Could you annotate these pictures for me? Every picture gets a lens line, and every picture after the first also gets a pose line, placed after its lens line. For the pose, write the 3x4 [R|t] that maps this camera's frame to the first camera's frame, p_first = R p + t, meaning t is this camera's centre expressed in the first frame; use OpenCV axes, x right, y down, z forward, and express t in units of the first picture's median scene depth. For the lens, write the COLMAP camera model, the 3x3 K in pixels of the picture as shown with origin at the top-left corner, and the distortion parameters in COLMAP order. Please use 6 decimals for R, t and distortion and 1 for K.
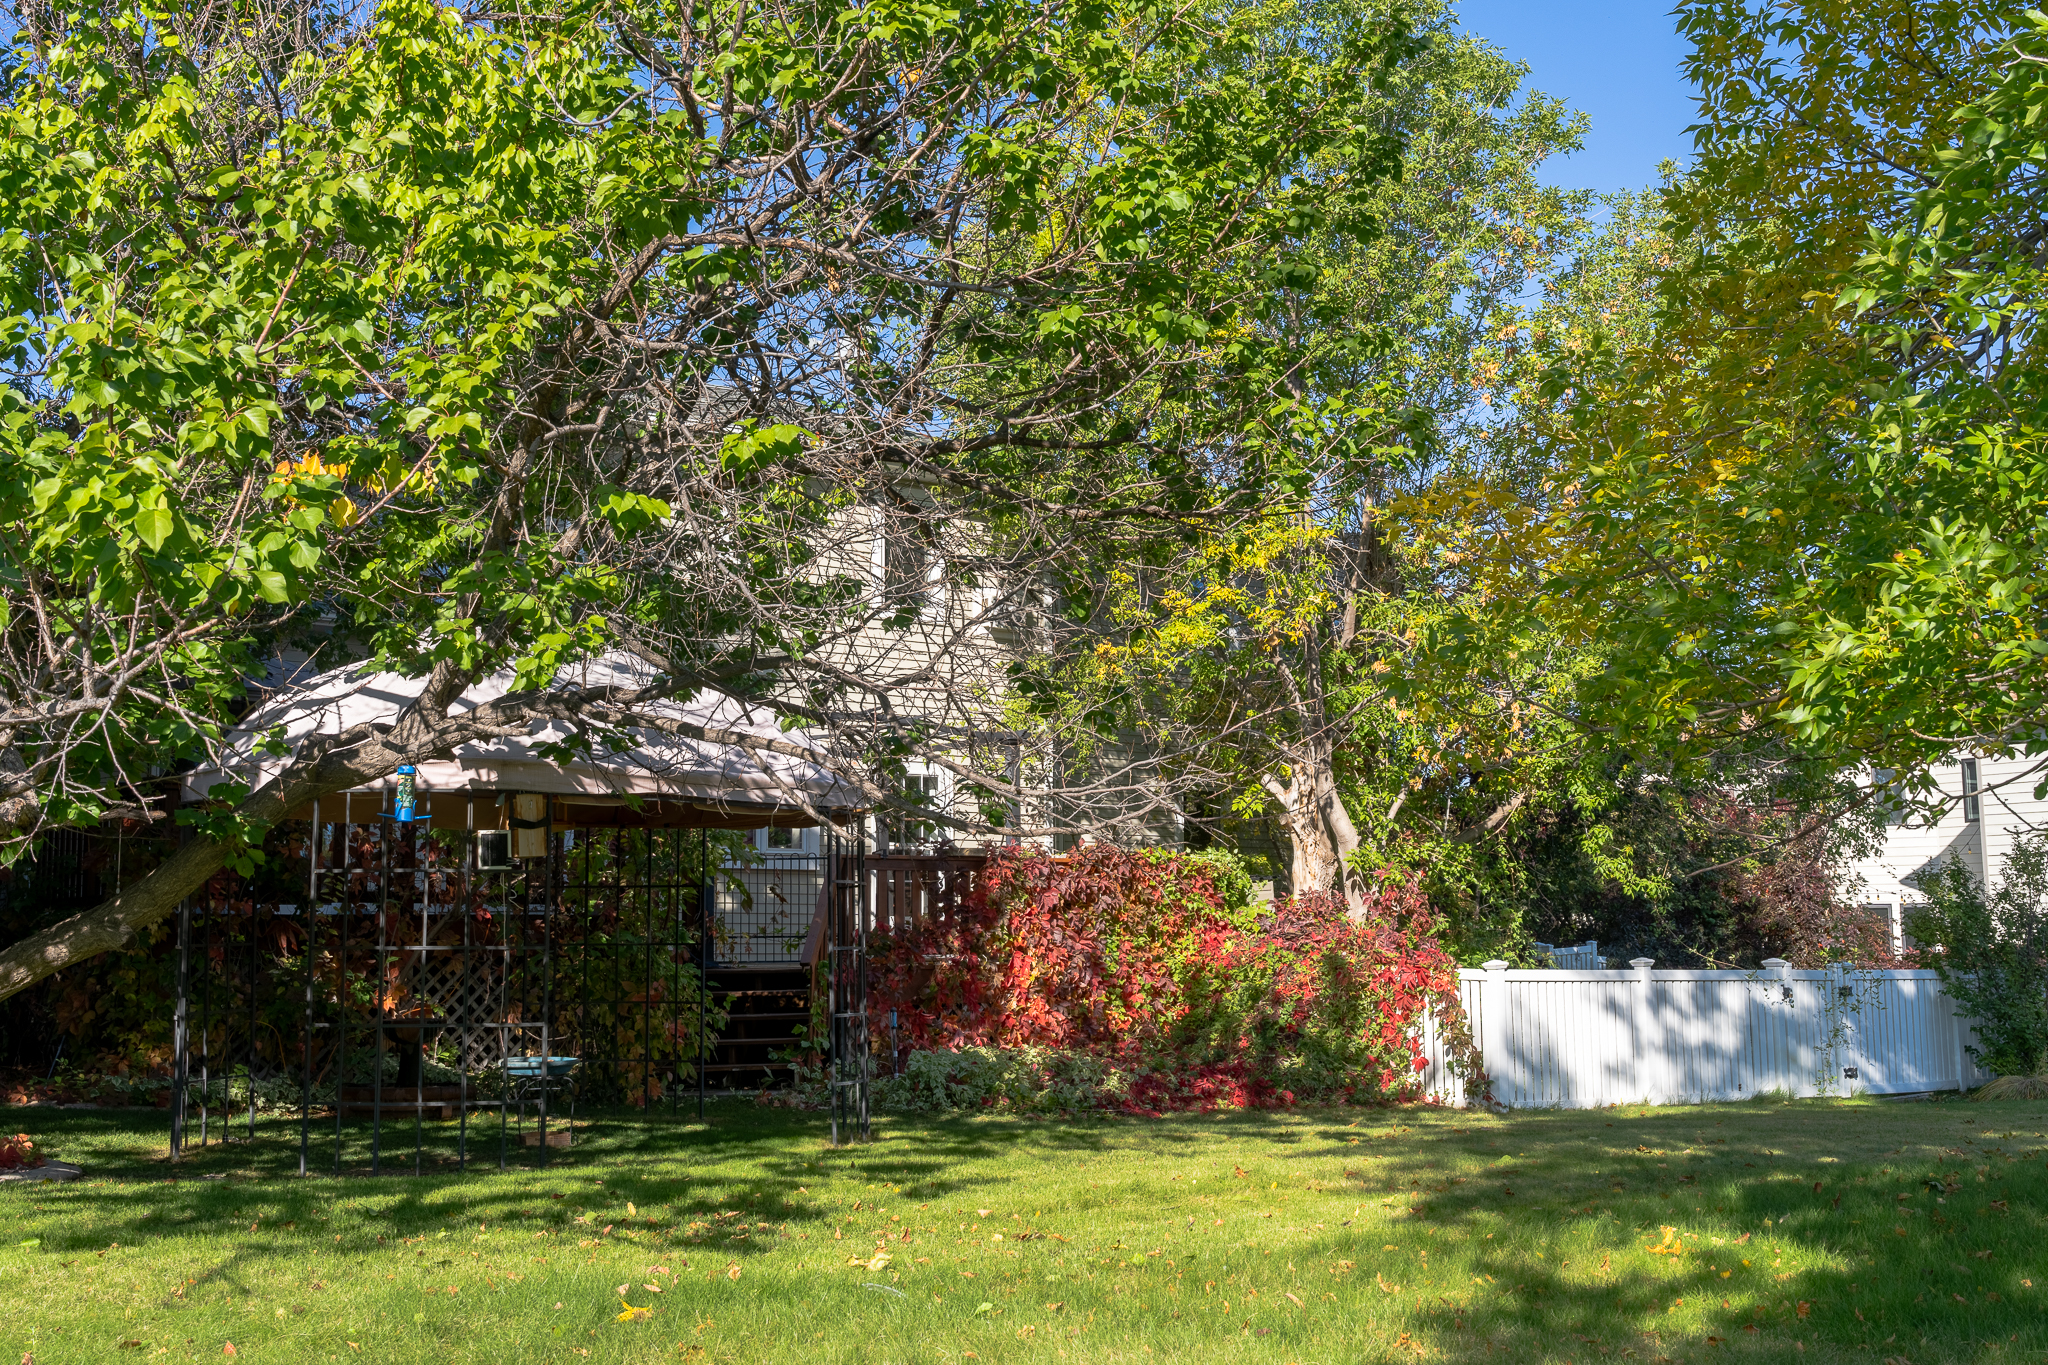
lens RADIAL K [[2231.0, 0, 1024.0], [0, 2231.0, 682.5], [0, 0, 1]] dist [0.001622, 0.000170]
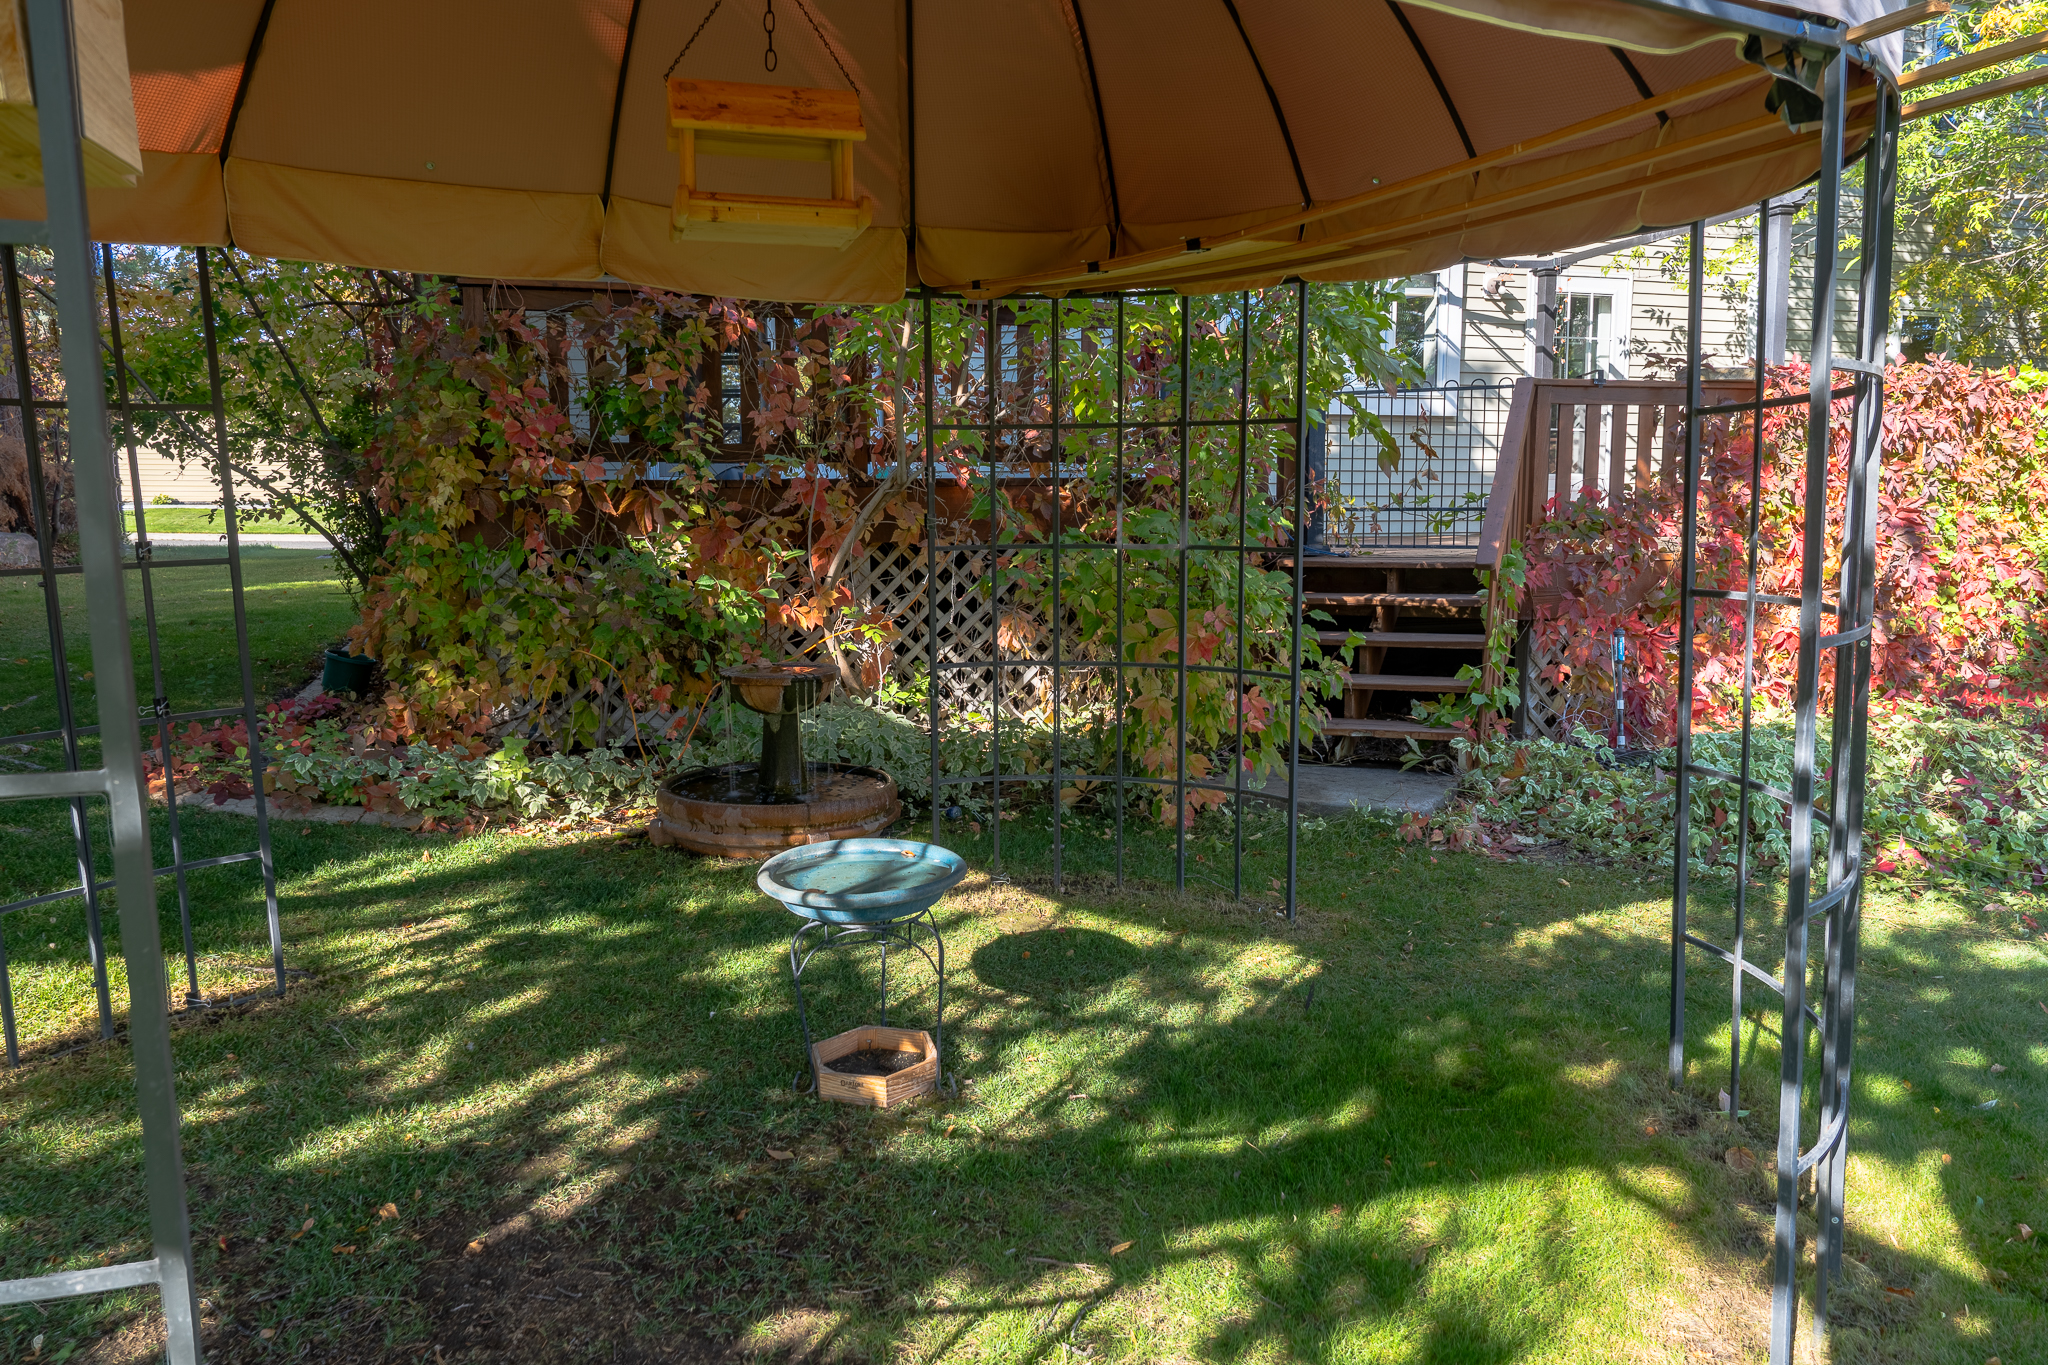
lens RADIAL K [[1398.4, 0, 1019.0], [0, 1398.4, 676.1], [0, 0, 1]] dist [-0.010354, 0.004357]
pose [[0.939903, 0.042308, -0.338809, -0.081931], [0.042659, 0.969967, 0.239465, 0.059433], [0.338765, -0.239527, 0.909871, 0.588272]]
